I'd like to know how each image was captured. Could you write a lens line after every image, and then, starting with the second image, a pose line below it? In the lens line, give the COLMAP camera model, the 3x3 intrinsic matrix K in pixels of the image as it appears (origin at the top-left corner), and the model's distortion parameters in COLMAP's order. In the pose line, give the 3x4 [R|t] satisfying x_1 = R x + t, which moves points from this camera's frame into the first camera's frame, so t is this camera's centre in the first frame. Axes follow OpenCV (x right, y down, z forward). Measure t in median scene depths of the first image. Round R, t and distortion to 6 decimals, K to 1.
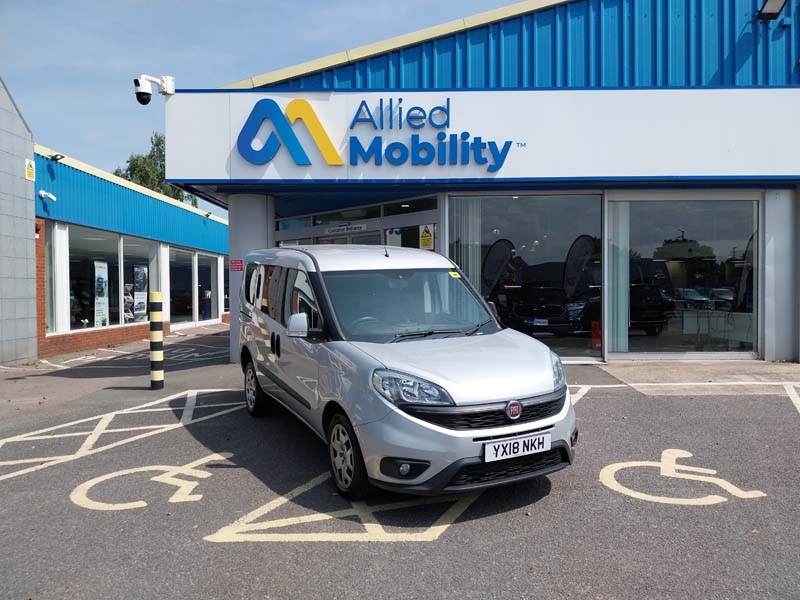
lens RADIAL K [[603.6, 0, 400.6], [0, 603.6, 298.8], [0, 0, 1]] dist [0.022443, -0.040759]
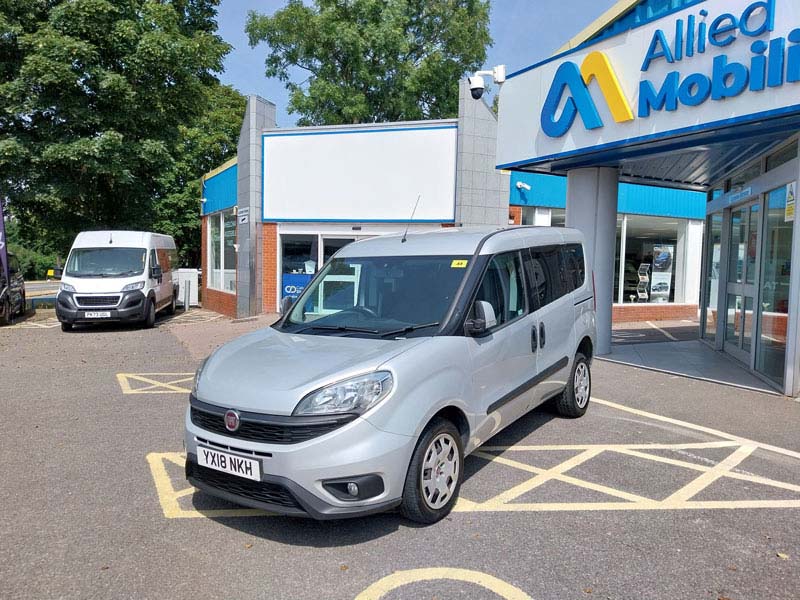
lens RADIAL K [[603.6, 0, 394.0], [0, 603.6, 297.1], [0, 0, 1]] dist [0.022443, -0.040759]
pose [[0.470763, 0.069355, -0.879530, 0.471427], [-0.037991, 0.997574, 0.058328, -0.024822], [0.881442, 0.005955, 0.472255, 0.350892]]
